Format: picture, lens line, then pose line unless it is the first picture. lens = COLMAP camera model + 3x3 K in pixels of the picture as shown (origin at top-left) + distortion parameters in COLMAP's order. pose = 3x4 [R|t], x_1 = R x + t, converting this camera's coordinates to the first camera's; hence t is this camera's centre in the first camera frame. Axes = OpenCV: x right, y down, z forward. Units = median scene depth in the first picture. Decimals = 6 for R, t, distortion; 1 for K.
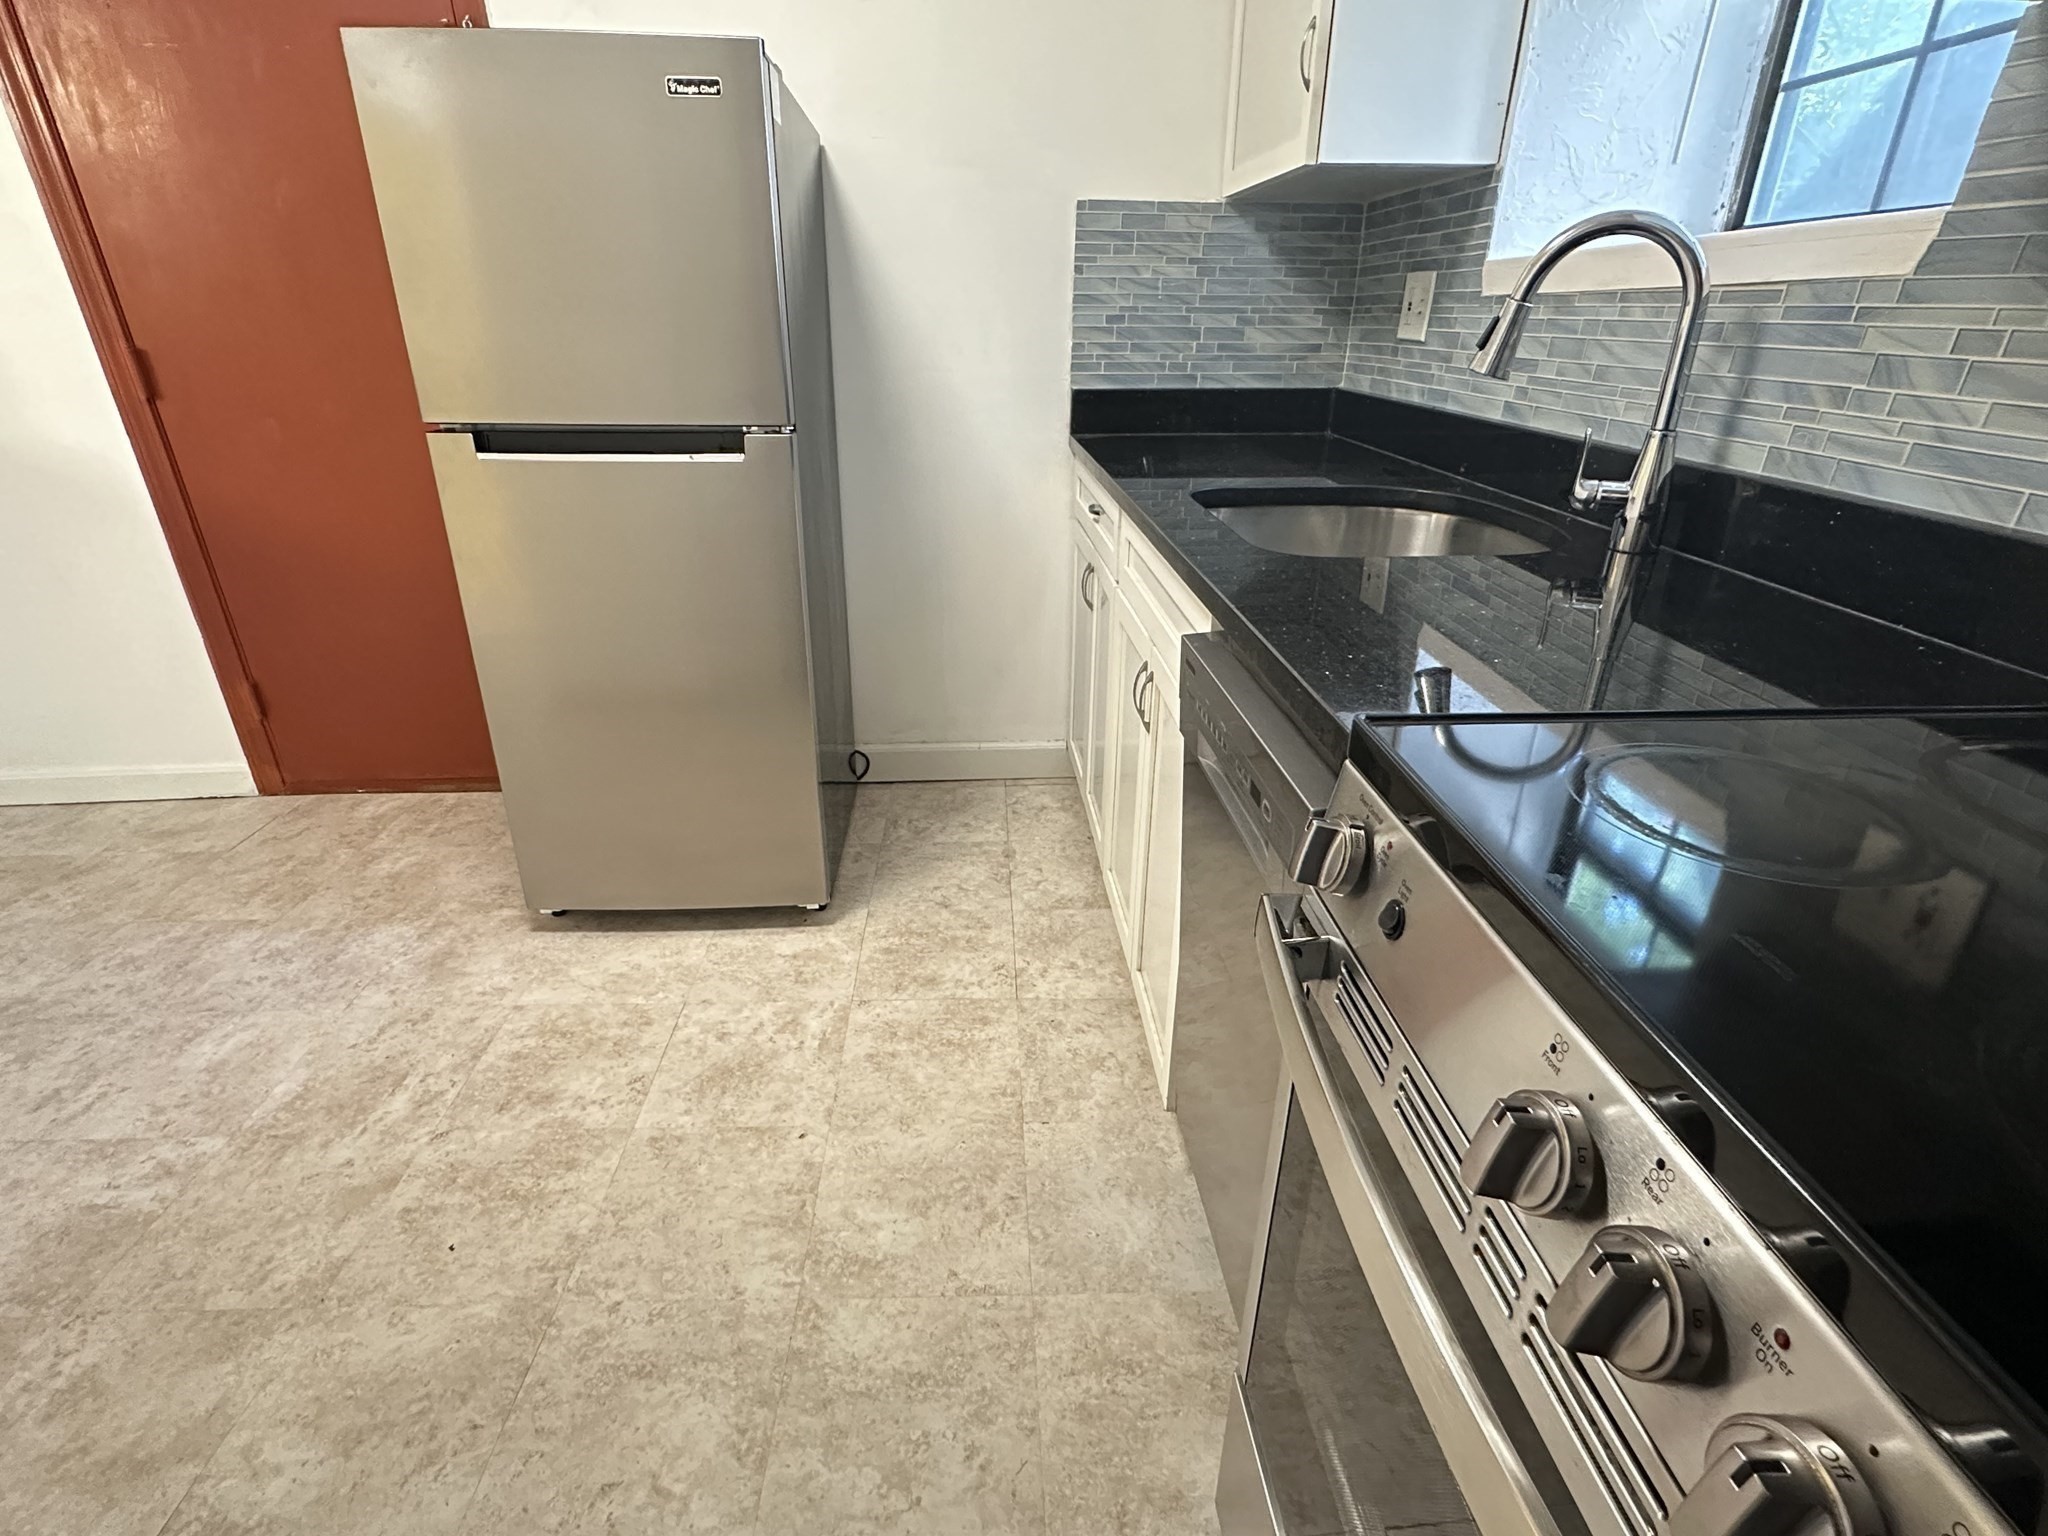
lens RADIAL K [[1013.4, 0, 1024.0], [0, 1013.4, 768.0], [0, 0, 1]] dist [0.009380, -0.000581]
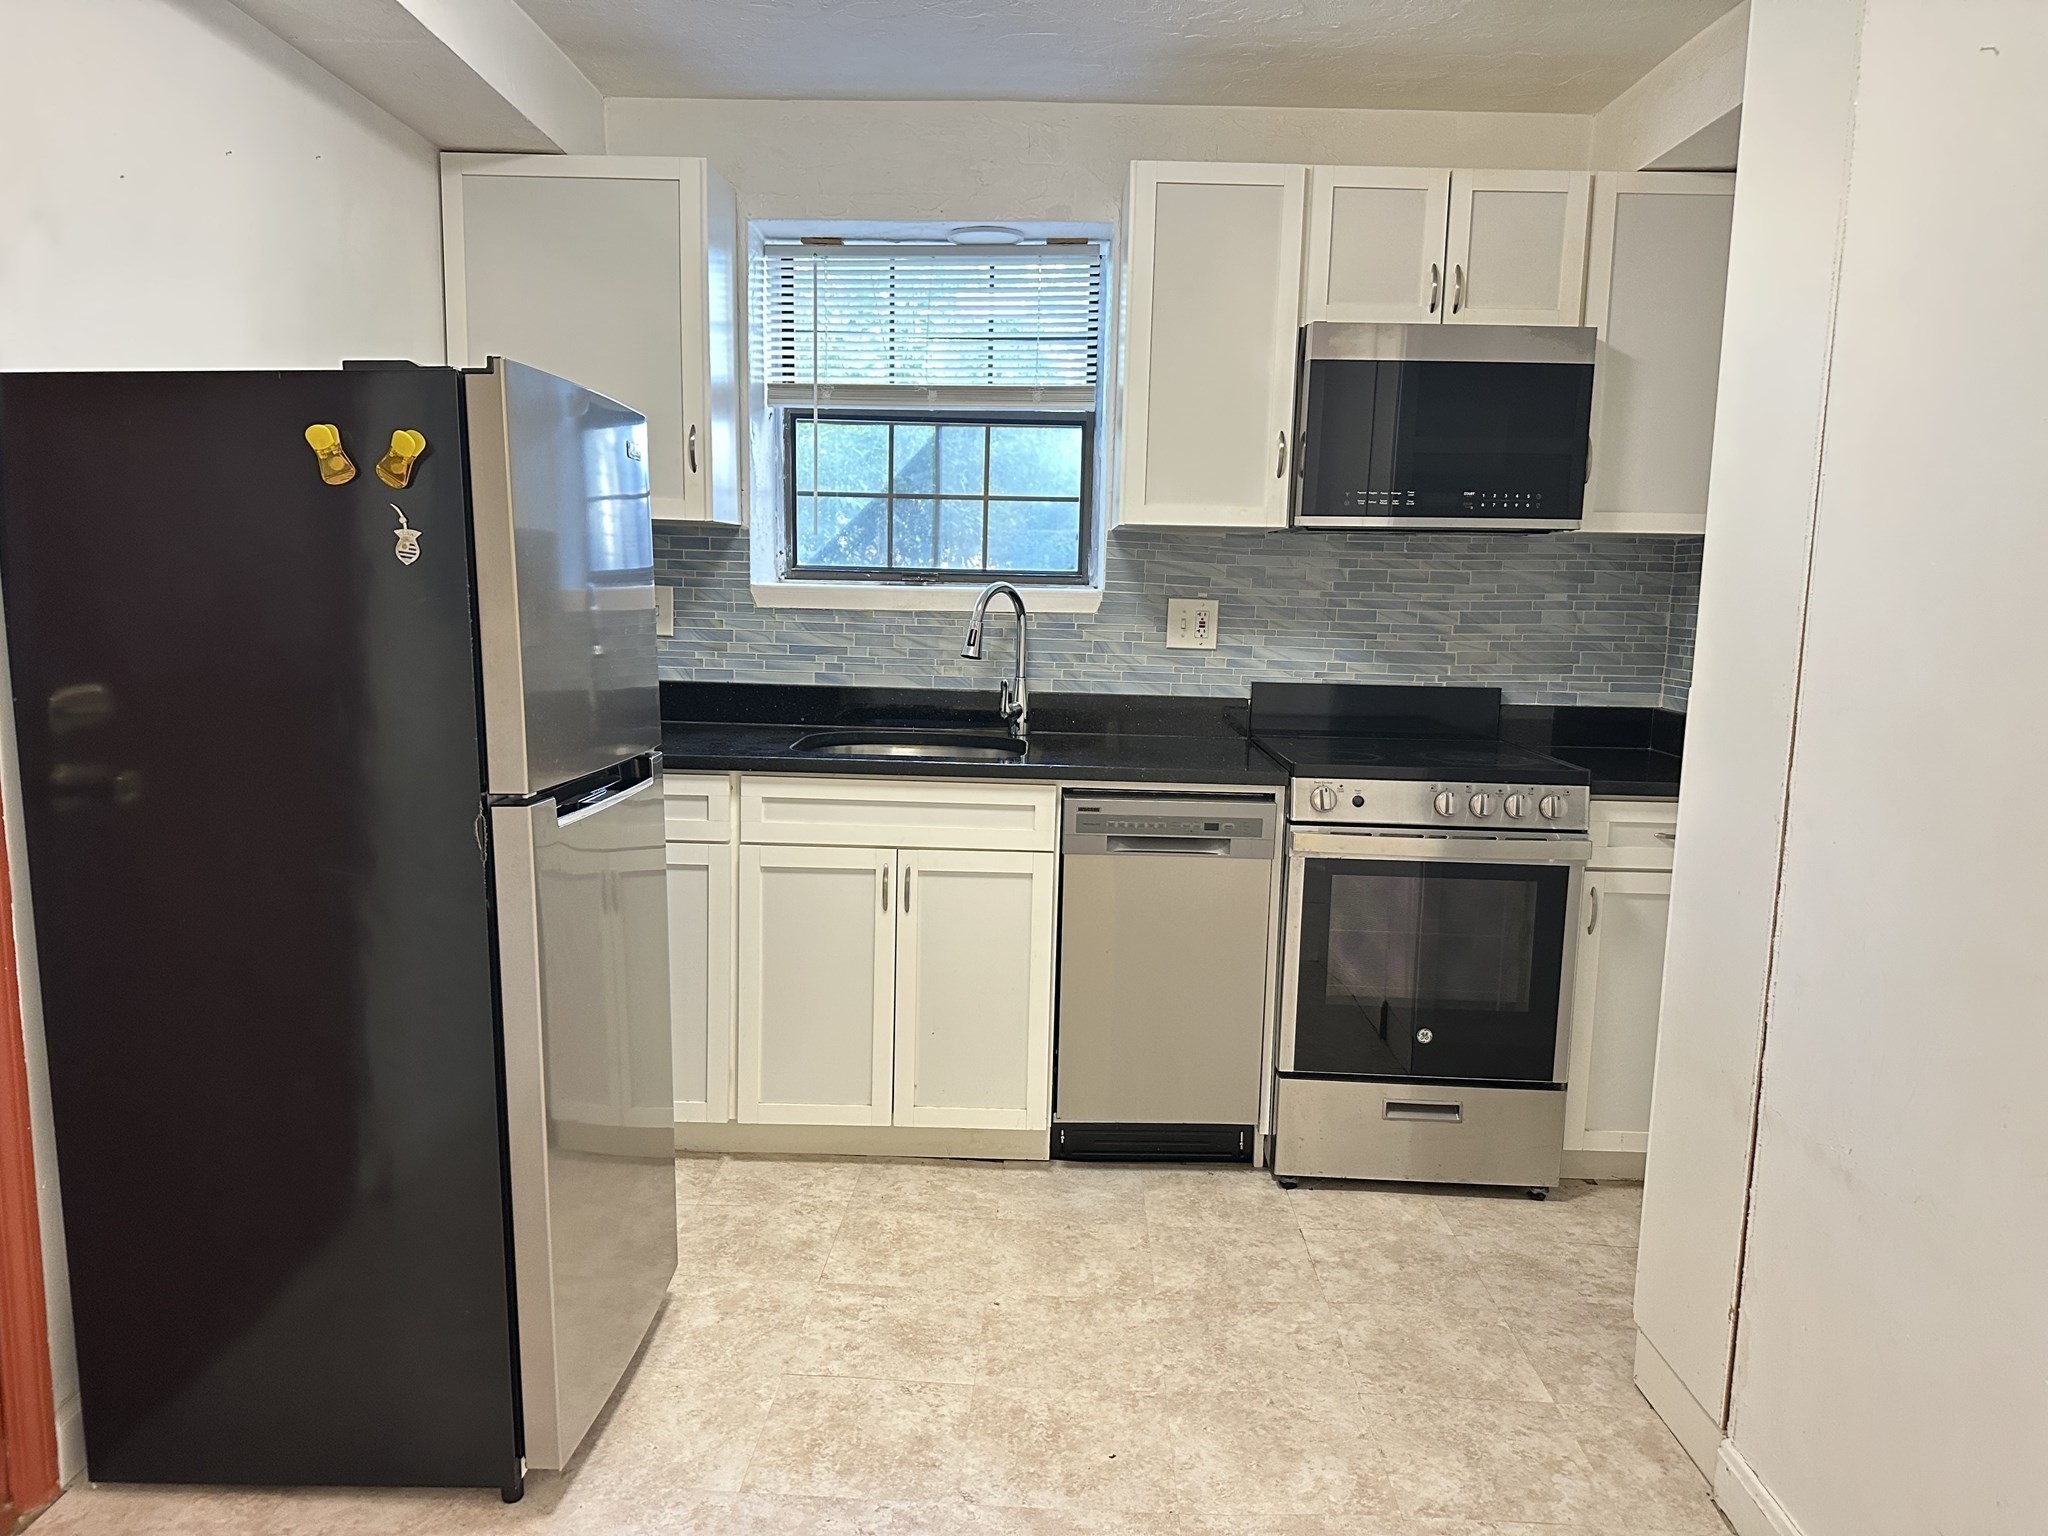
lens RADIAL K [[1461.3, 0, 1024.0], [0, 1461.3, 768.0], [0, 0, 1]] dist [0.171208, -0.274648]
pose [[0.063592, -0.131523, 0.989271, -1.891136], [0.388939, 0.916163, 0.096802, -0.359476], [-0.919066, 0.378611, 0.109415, 0.589806]]
